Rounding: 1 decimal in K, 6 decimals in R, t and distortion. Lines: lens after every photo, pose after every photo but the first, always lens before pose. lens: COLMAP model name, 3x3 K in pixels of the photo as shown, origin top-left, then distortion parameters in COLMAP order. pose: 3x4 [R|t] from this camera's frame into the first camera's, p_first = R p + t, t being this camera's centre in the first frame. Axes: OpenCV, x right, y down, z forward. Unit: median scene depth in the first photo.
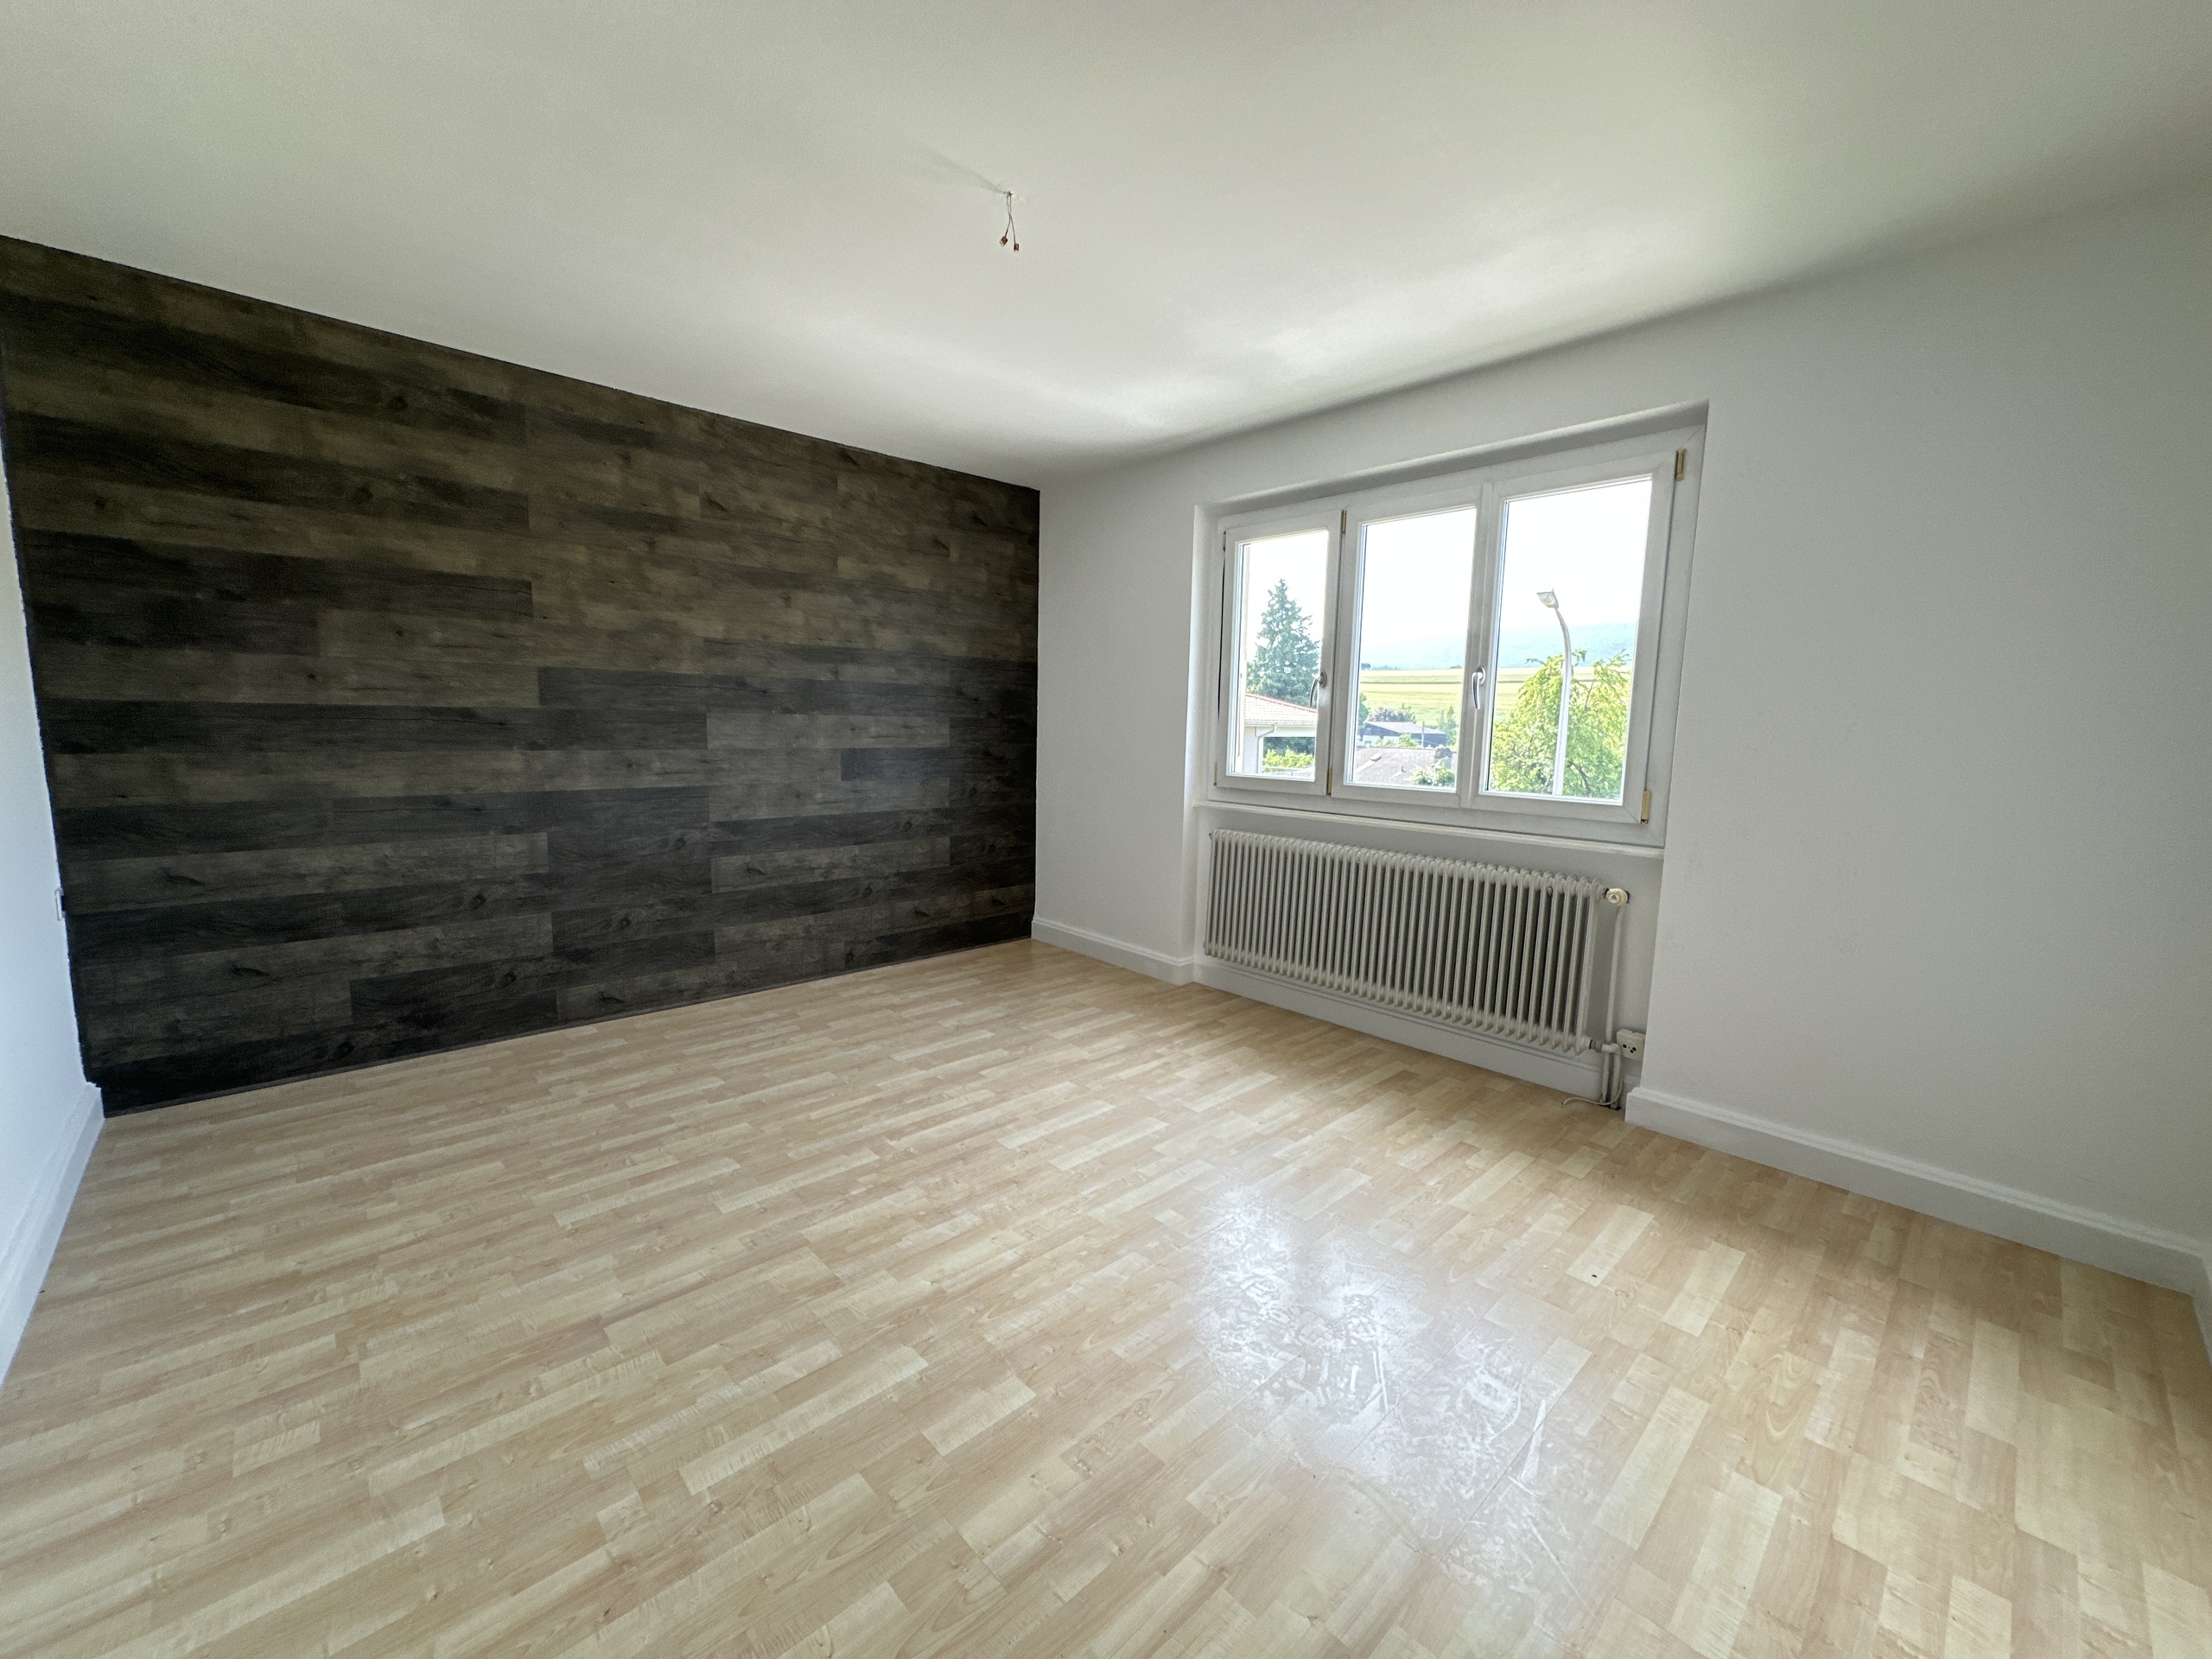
lens RADIAL K [[875.8, 0, 1106.0], [0, 875.8, 829.5], [0, 0, 1]] dist [-0.009288, 0.000022]
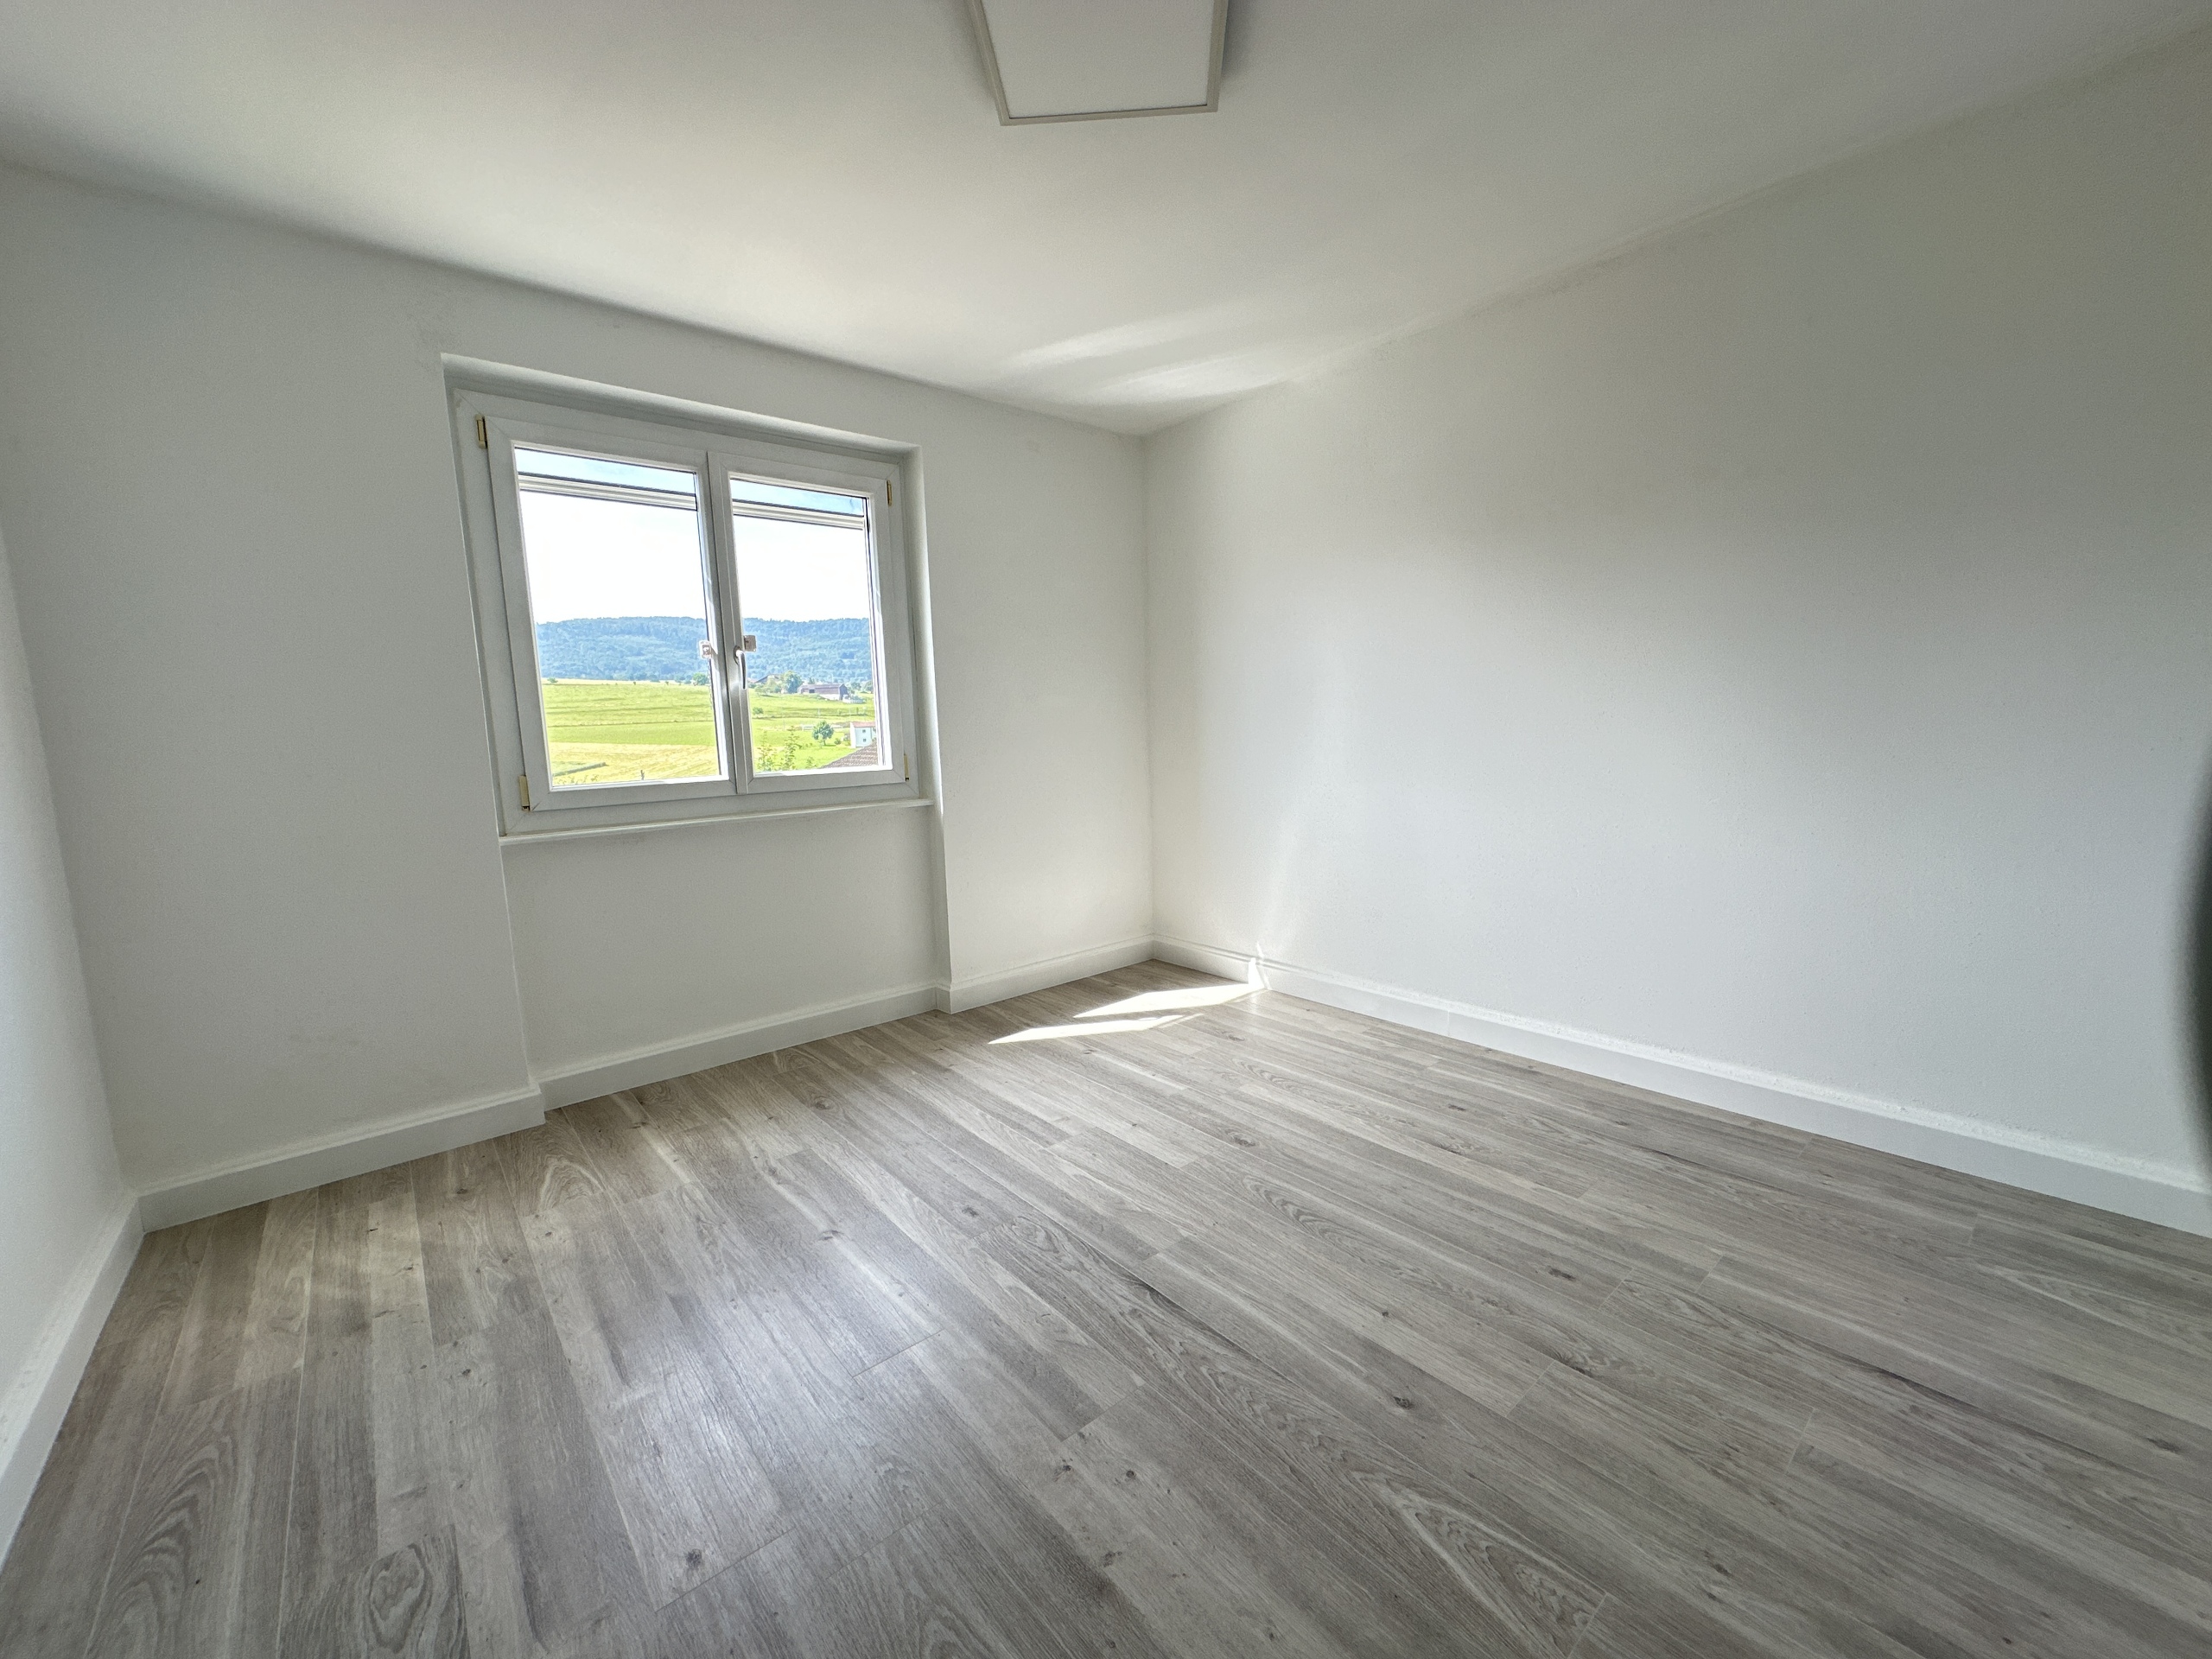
lens RADIAL K [[875.8, 0, 1106.0], [0, 875.8, 829.5], [0, 0, 1]] dist [-0.009288, 0.000022]
pose [[0.051504, -0.155734, 0.986455, -0.588330], [0.158702, 0.976491, 0.145875, -0.072920], [-0.985982, 0.149040, 0.075008, 0.617079]]
